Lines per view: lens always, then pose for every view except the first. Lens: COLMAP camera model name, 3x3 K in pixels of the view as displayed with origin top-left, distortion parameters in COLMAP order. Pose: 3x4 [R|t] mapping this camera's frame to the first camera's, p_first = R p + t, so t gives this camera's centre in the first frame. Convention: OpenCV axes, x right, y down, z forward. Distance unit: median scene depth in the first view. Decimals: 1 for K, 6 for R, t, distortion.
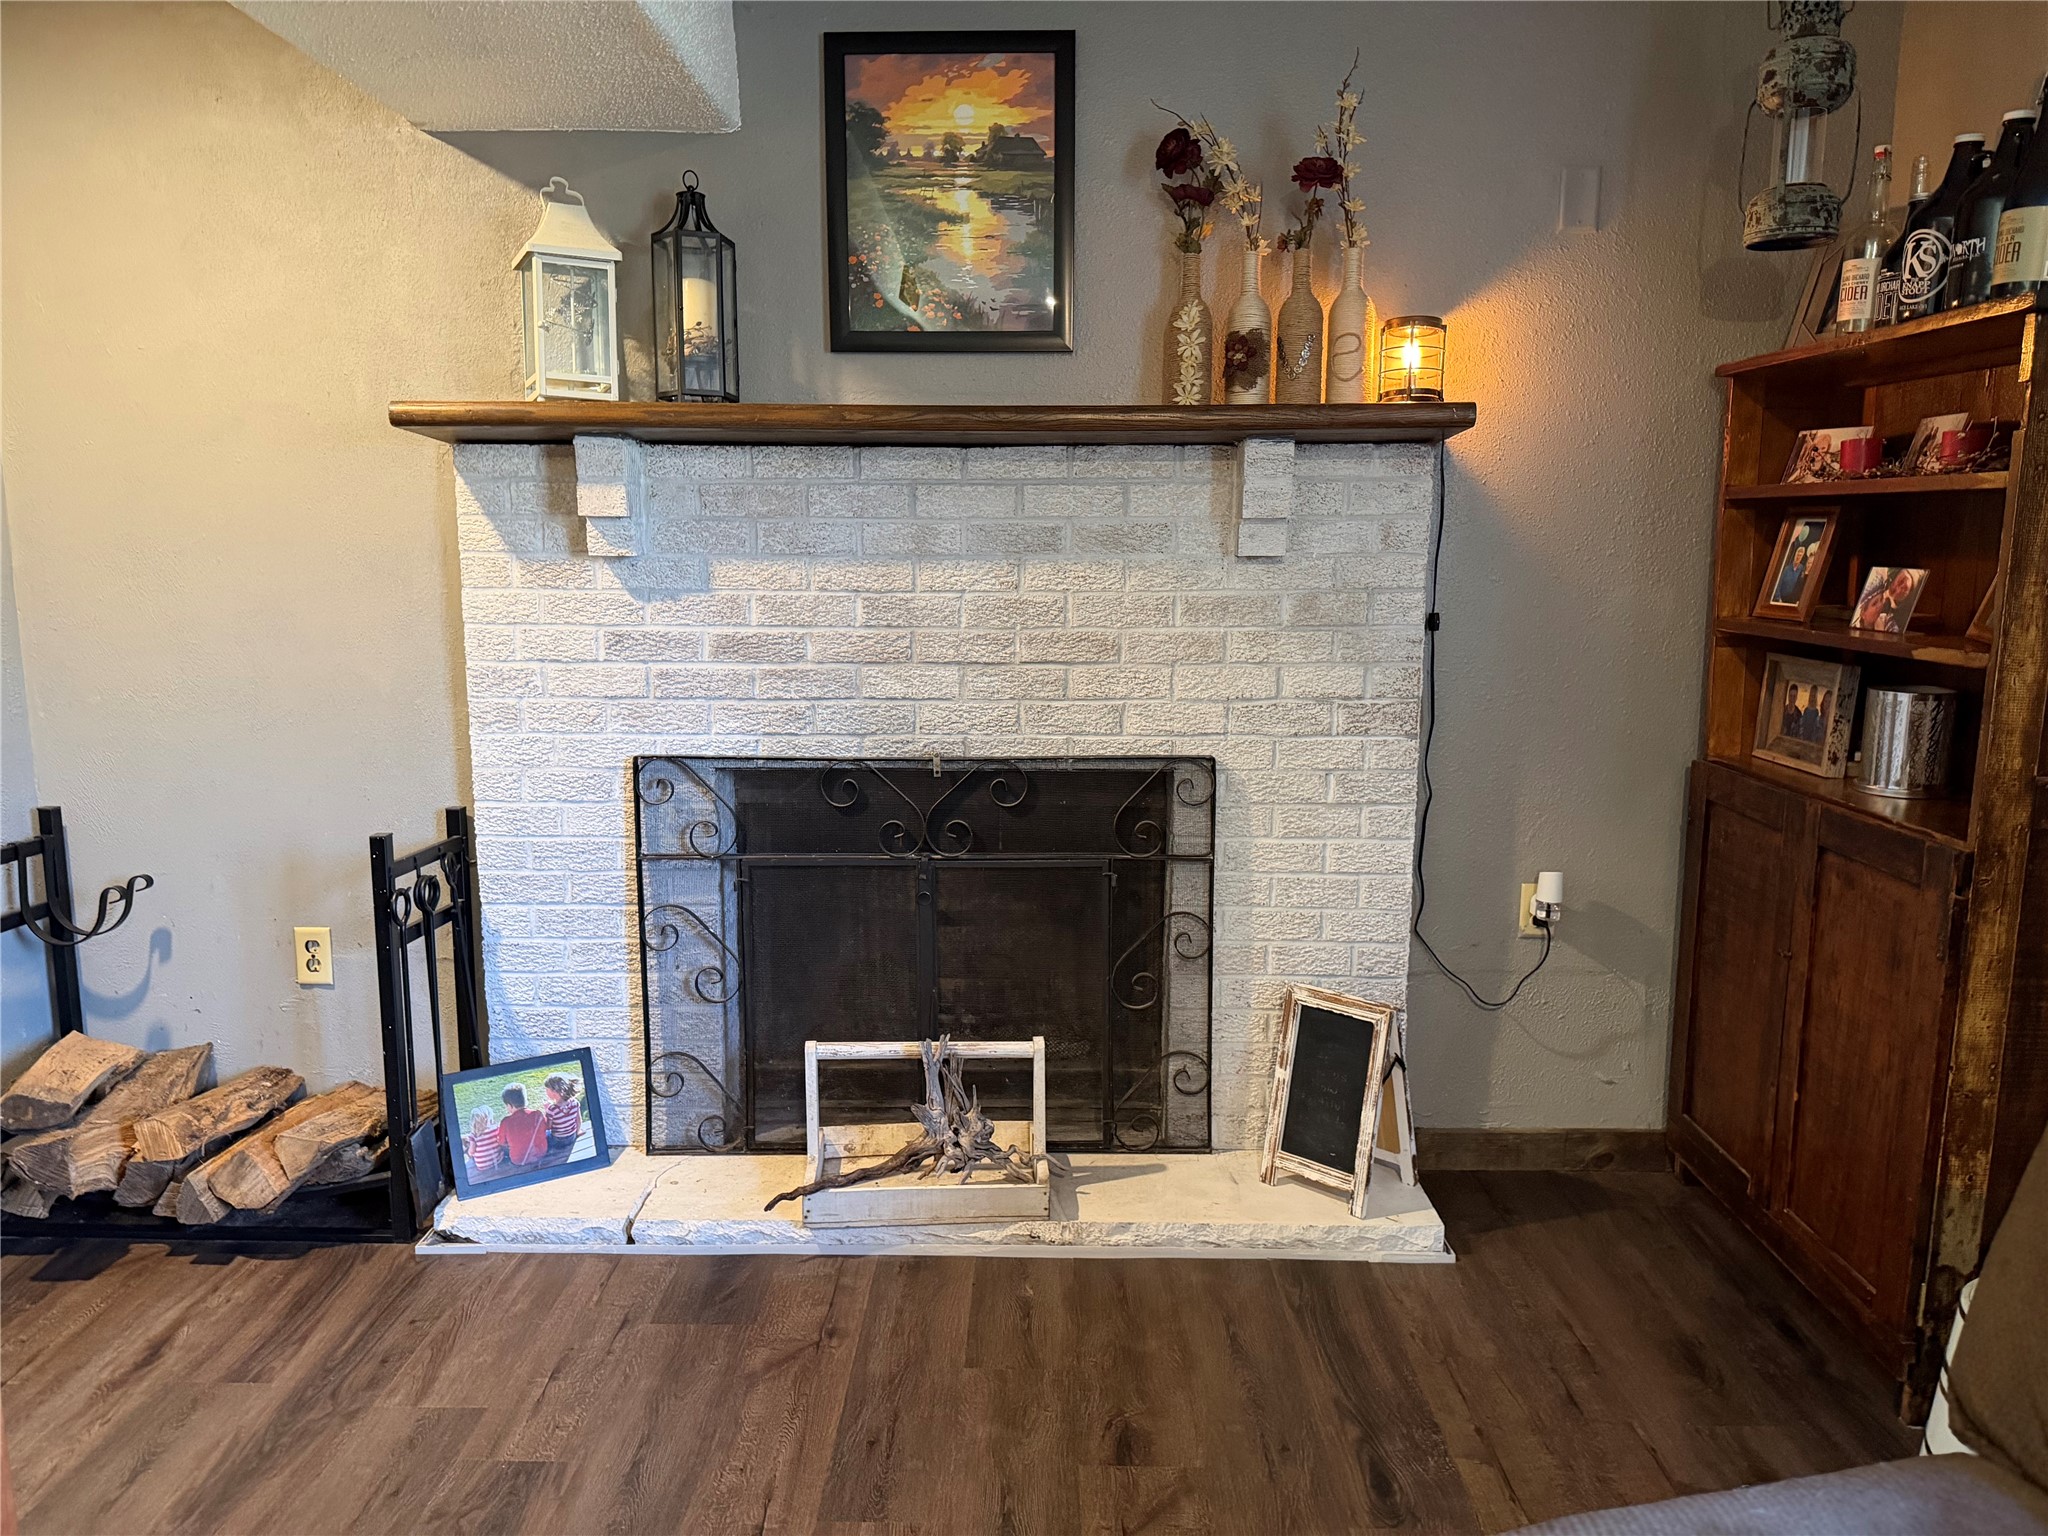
lens RADIAL K [[1432.5, 0, 1025.5], [0, 1432.5, 785.4], [0, 0, 1]] dist [0.085327, -0.108148]
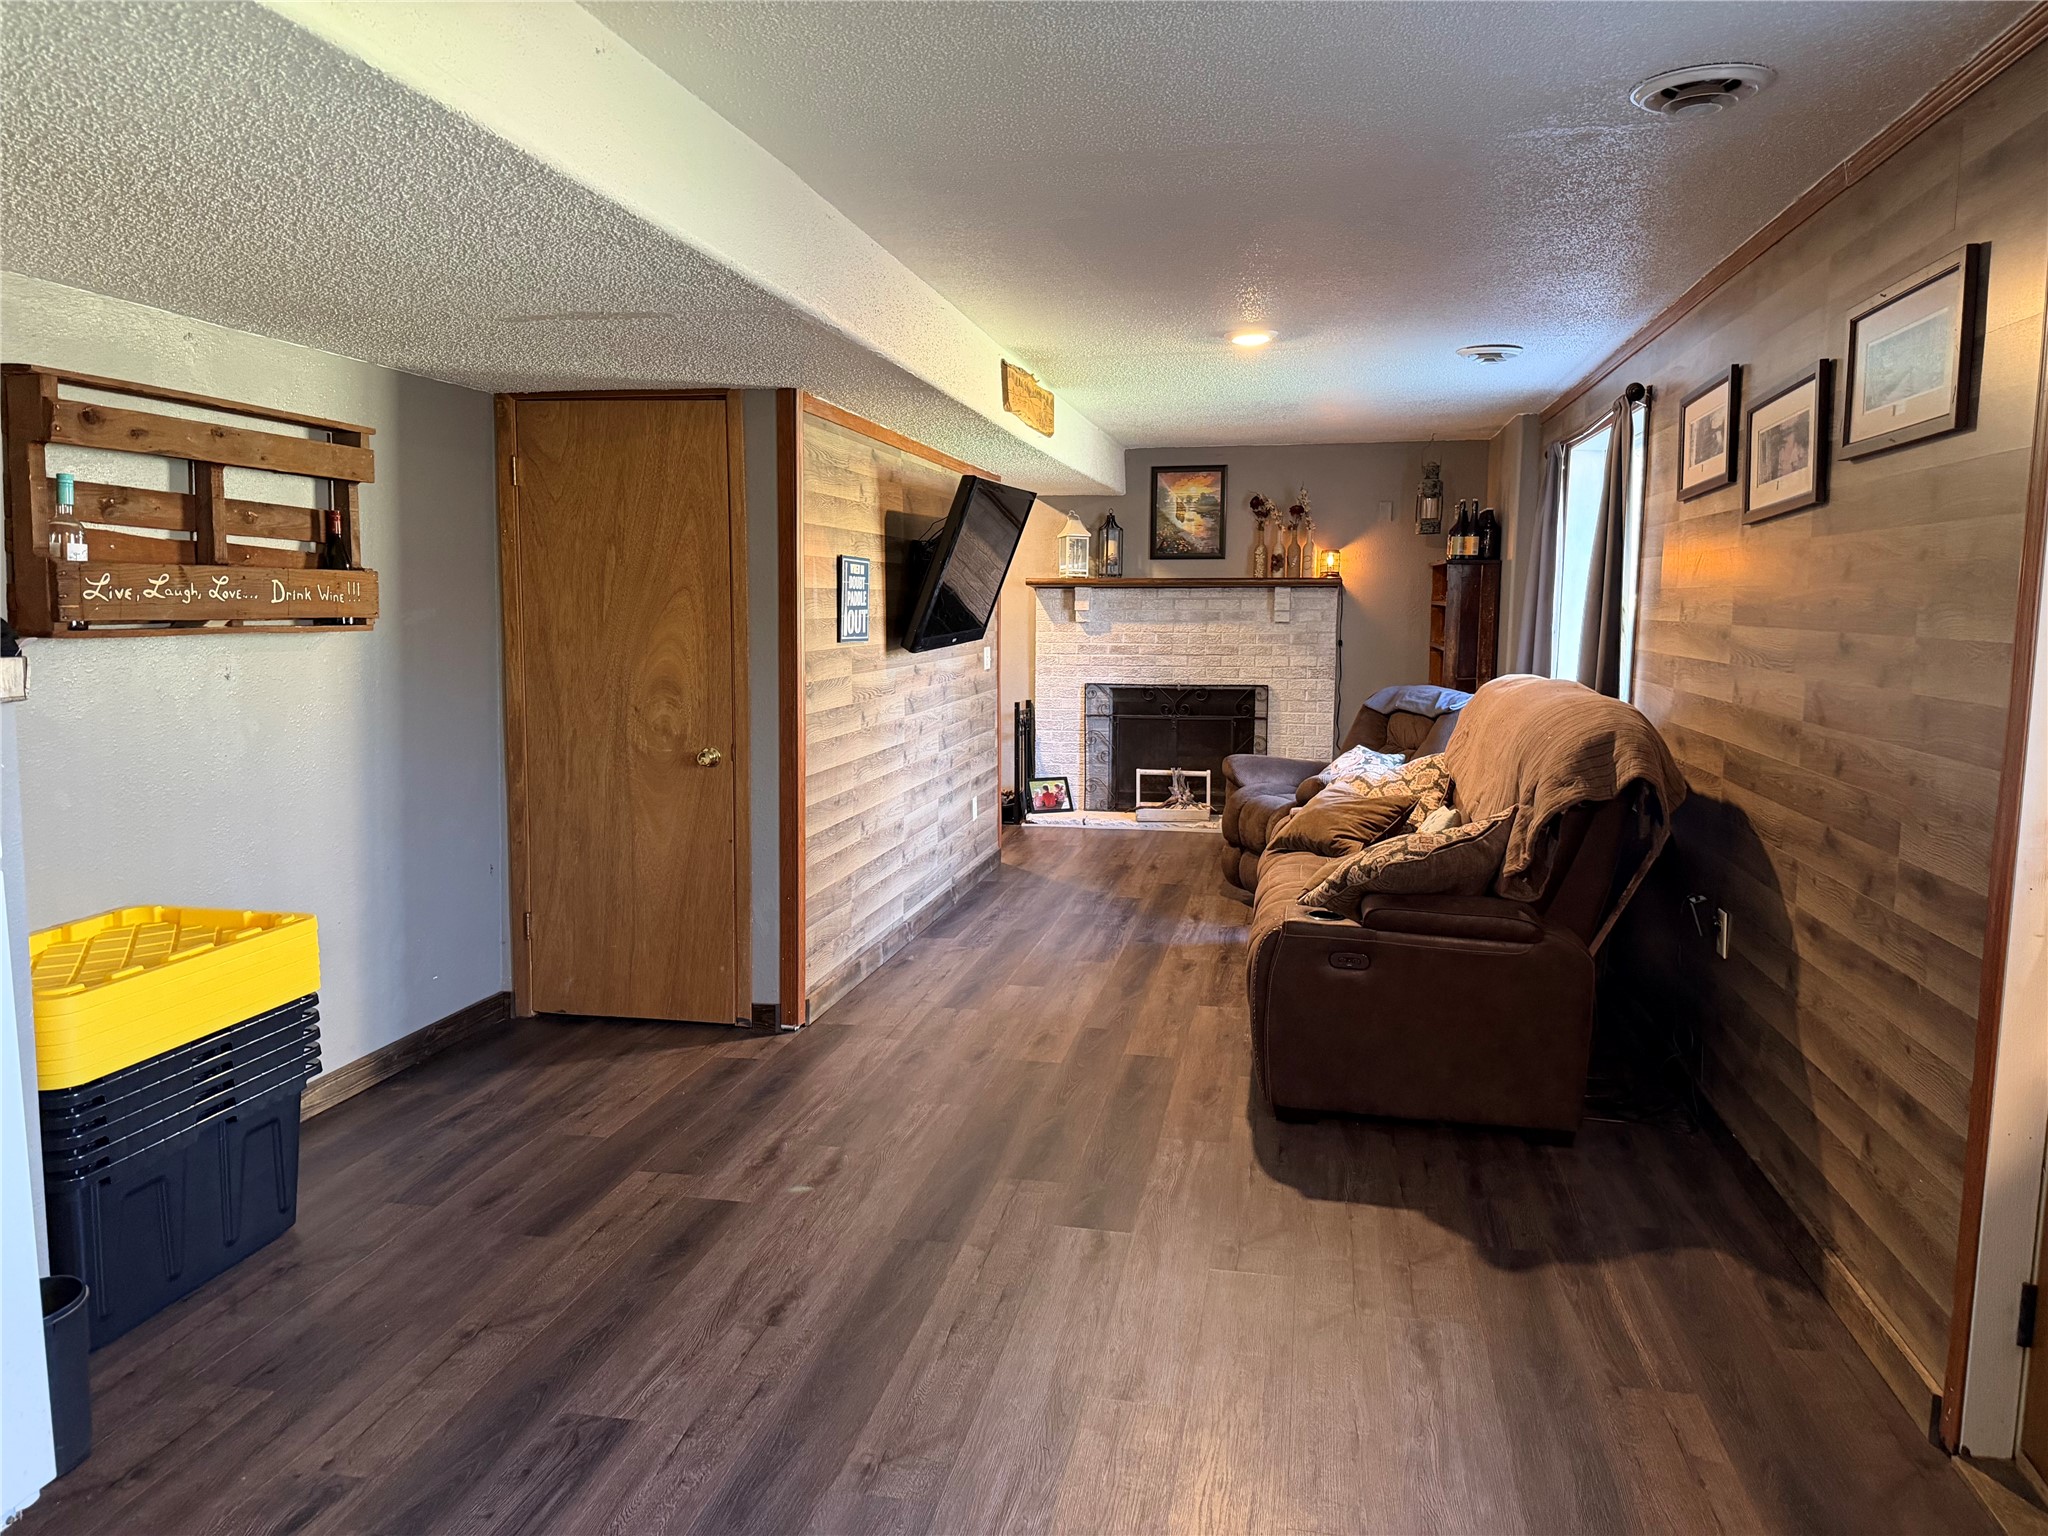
lens RADIAL K [[1432.5, 0, 1025.5], [0, 1432.5, 785.4], [0, 0, 1]] dist [0.085327, -0.108148]
pose [[0.985559, 0.023542, -0.167689, 0.144130], [-0.027753, 0.999354, -0.022814, 0.292481], [0.167043, 0.027139, 0.985576, -2.233217]]
